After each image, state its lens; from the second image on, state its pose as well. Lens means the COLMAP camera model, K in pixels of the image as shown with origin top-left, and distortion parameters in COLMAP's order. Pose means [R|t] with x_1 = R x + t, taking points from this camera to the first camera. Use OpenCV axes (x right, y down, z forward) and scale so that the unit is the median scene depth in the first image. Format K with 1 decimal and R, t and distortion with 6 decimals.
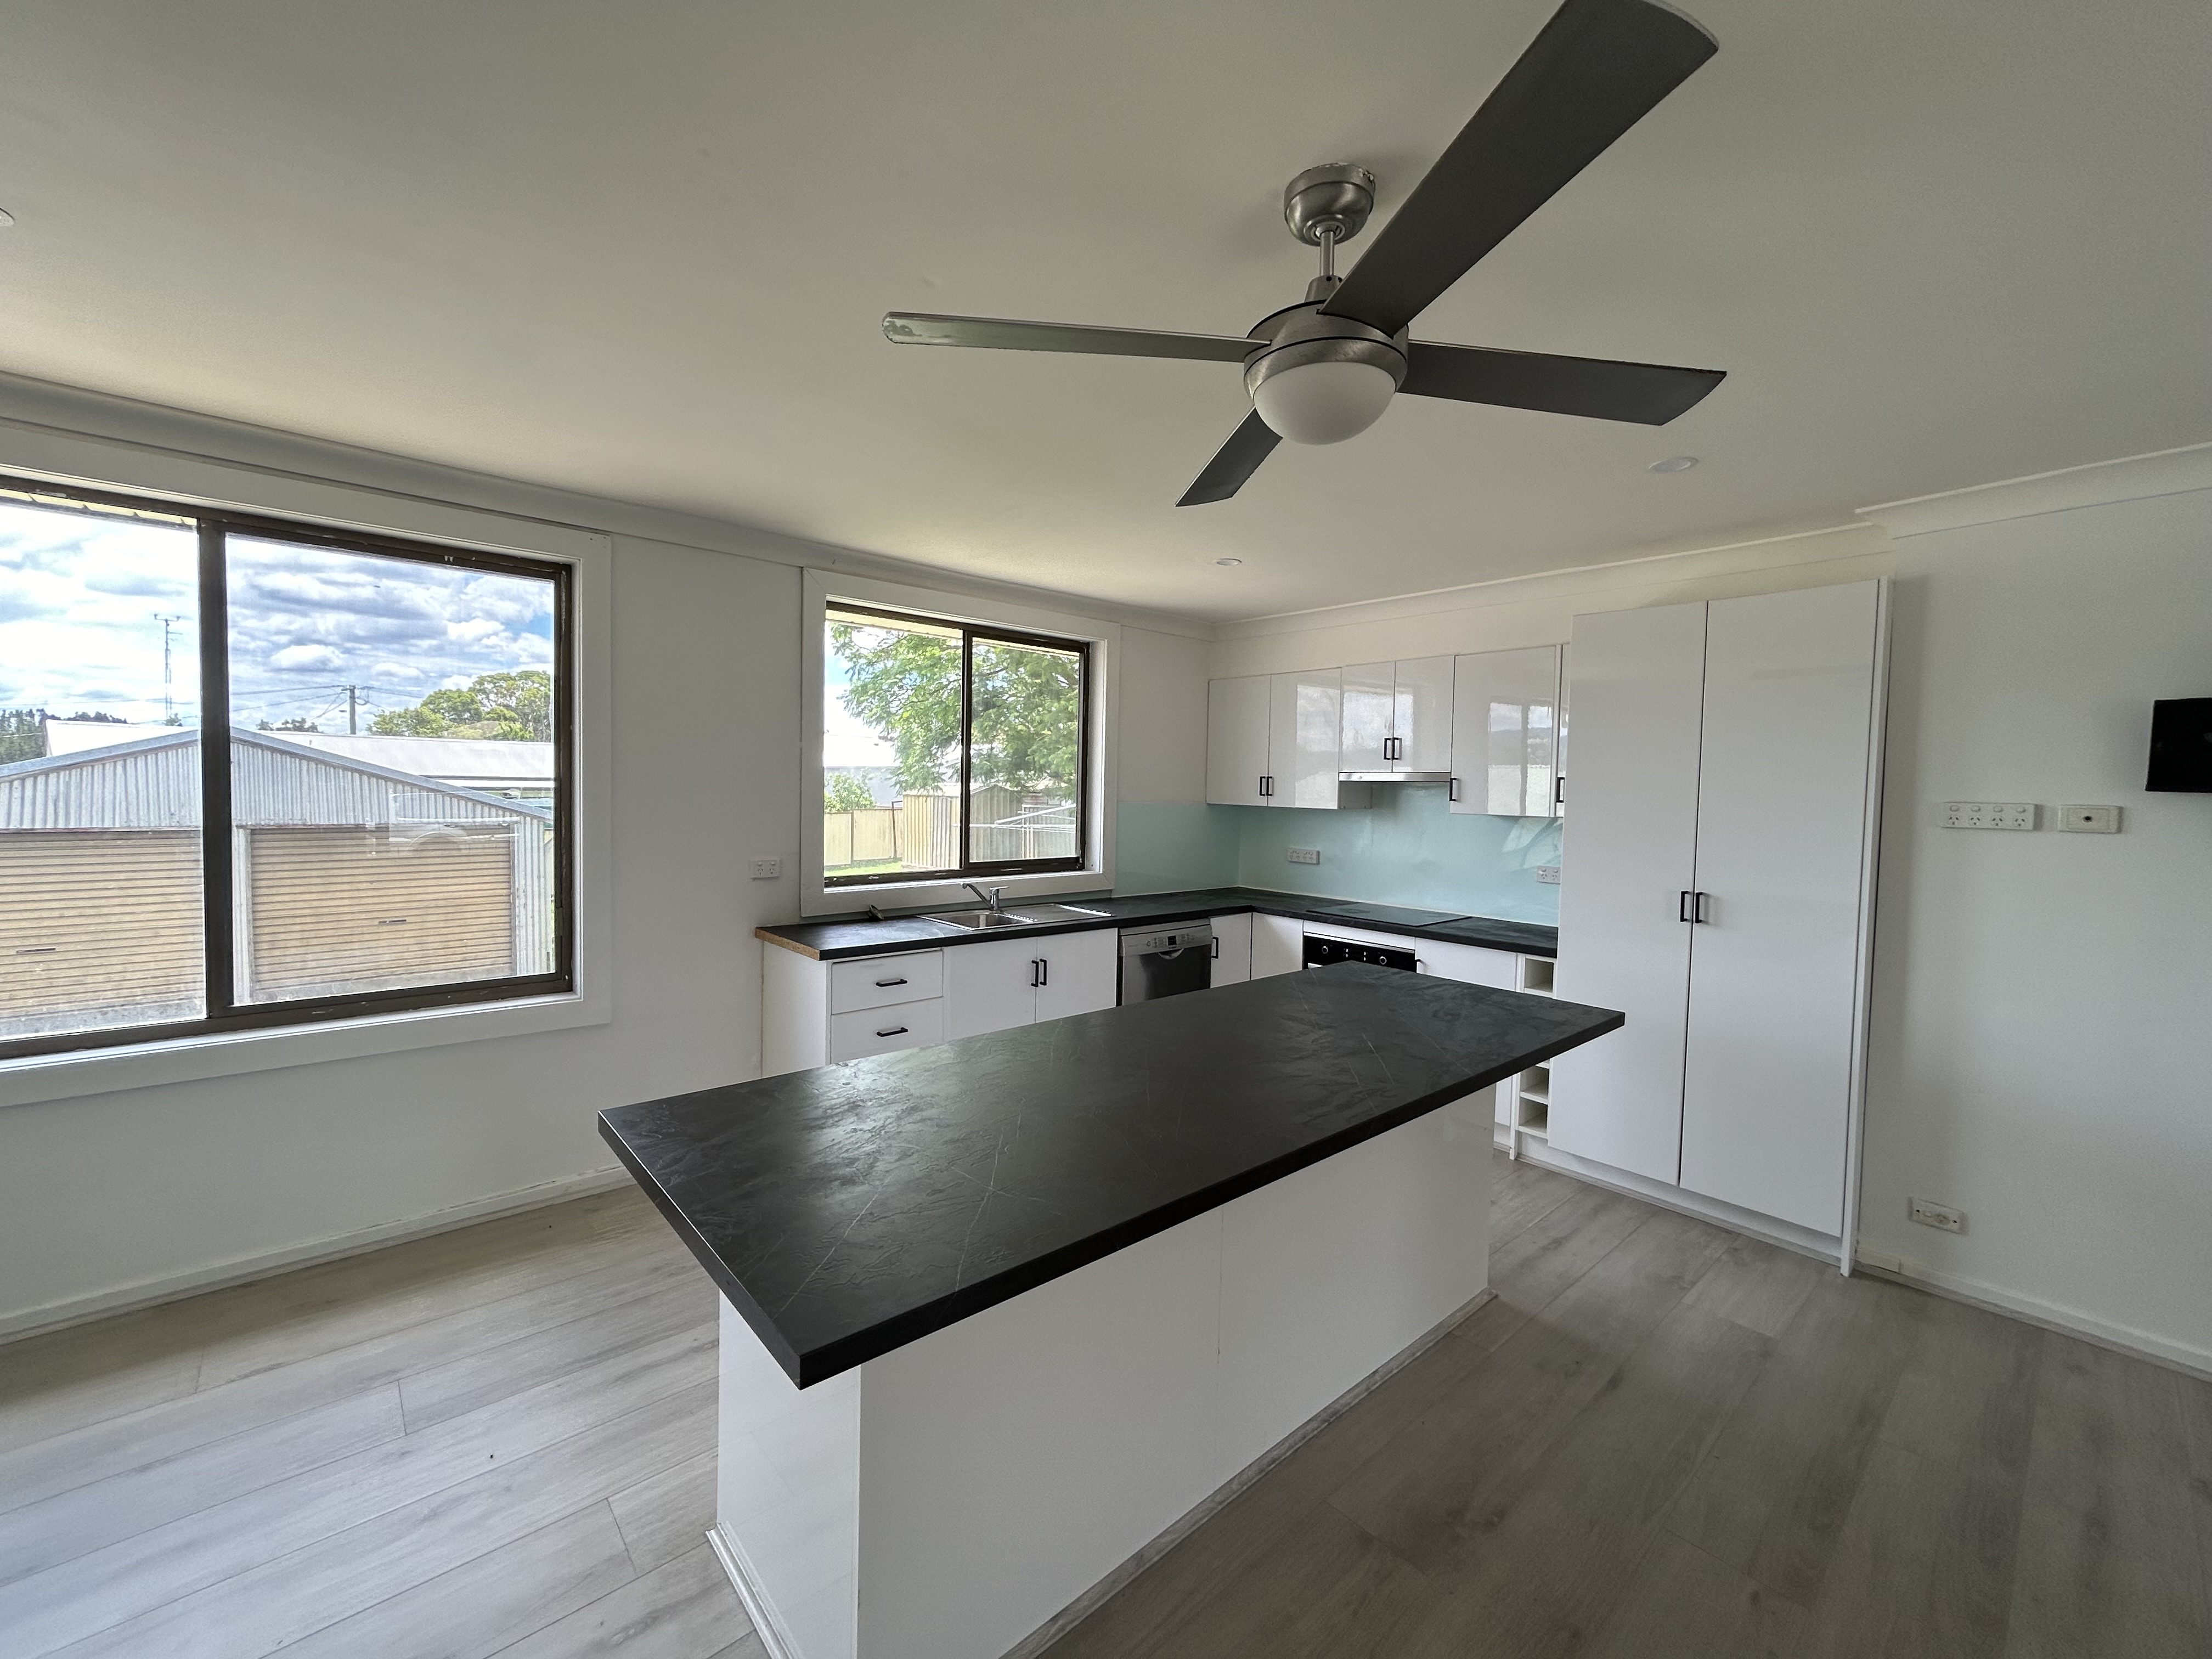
lens RADIAL K [[894.9, 0, 1107.7], [0, 894.9, 825.8], [0, 0, 1]] dist [0.000968, 0.001057]
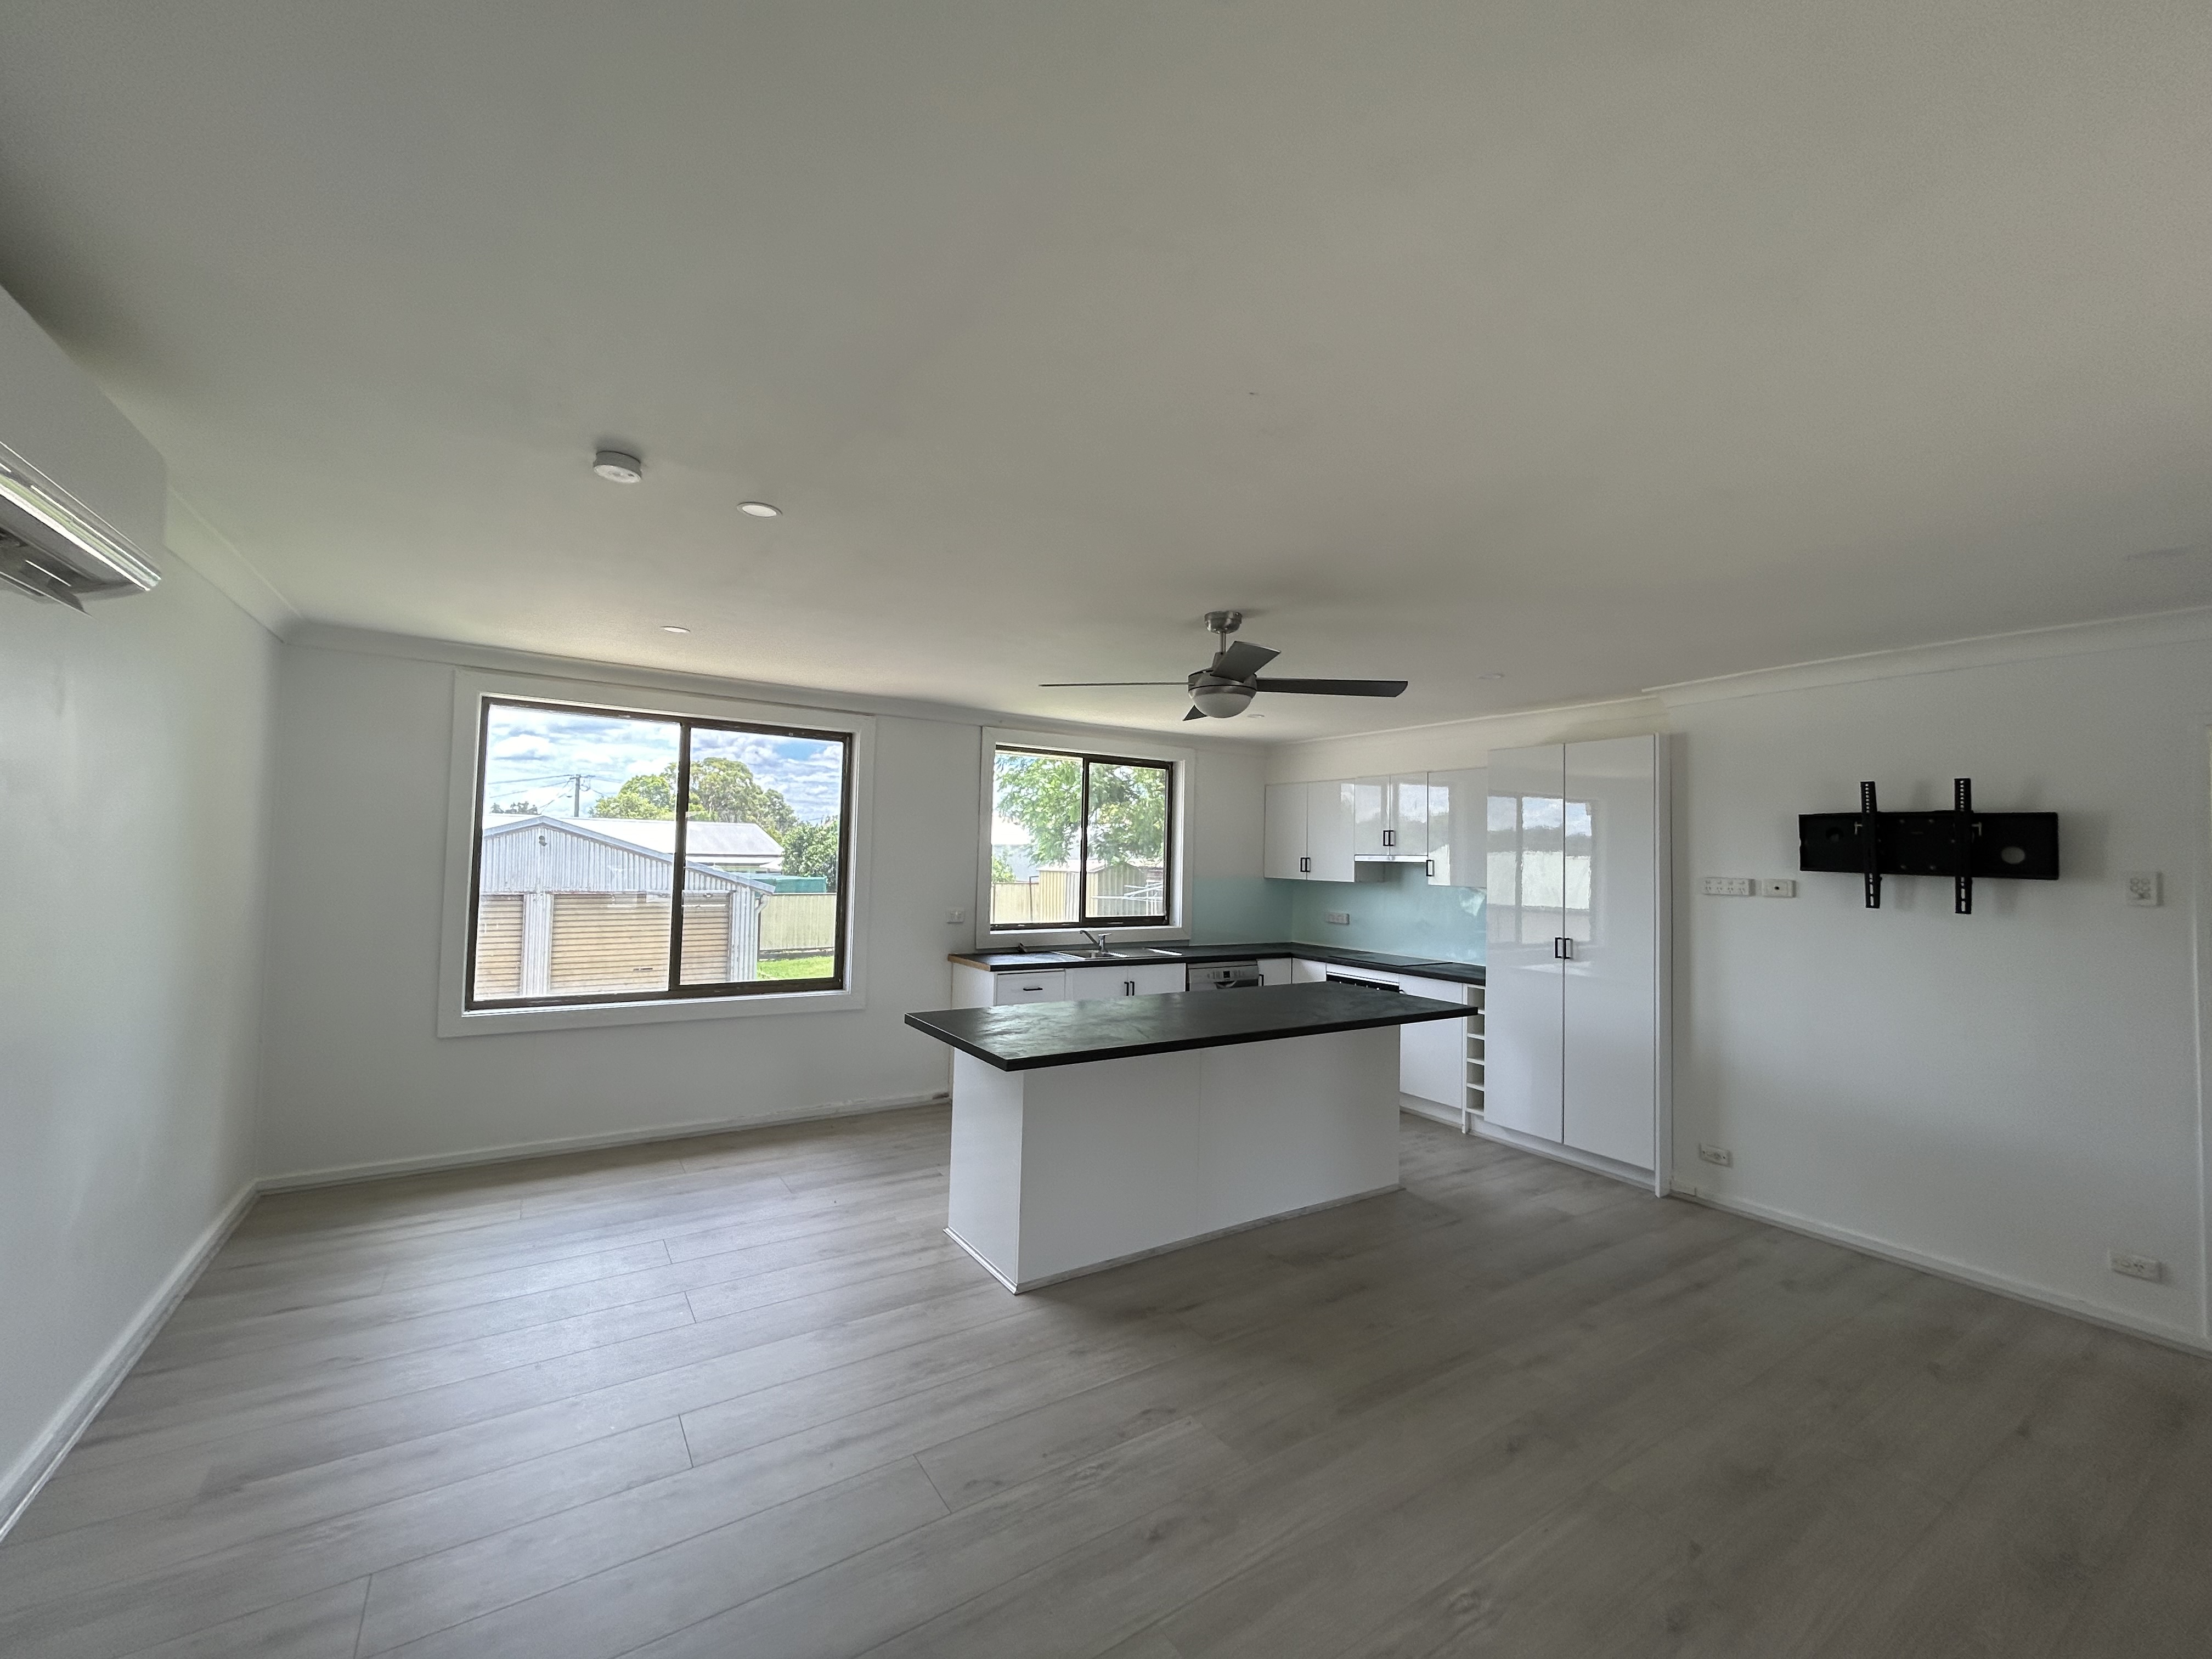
lens RADIAL K [[894.9, 0, 1108.0], [0, 894.9, 825.9], [0, 0, 1]] dist [0.000968, 0.001057]
pose [[0.989187, -0.002867, -0.146633, 0.124807], [-0.009647, 0.996372, -0.084561, 0.021282], [0.146343, 0.085061, 0.985570, -0.574096]]
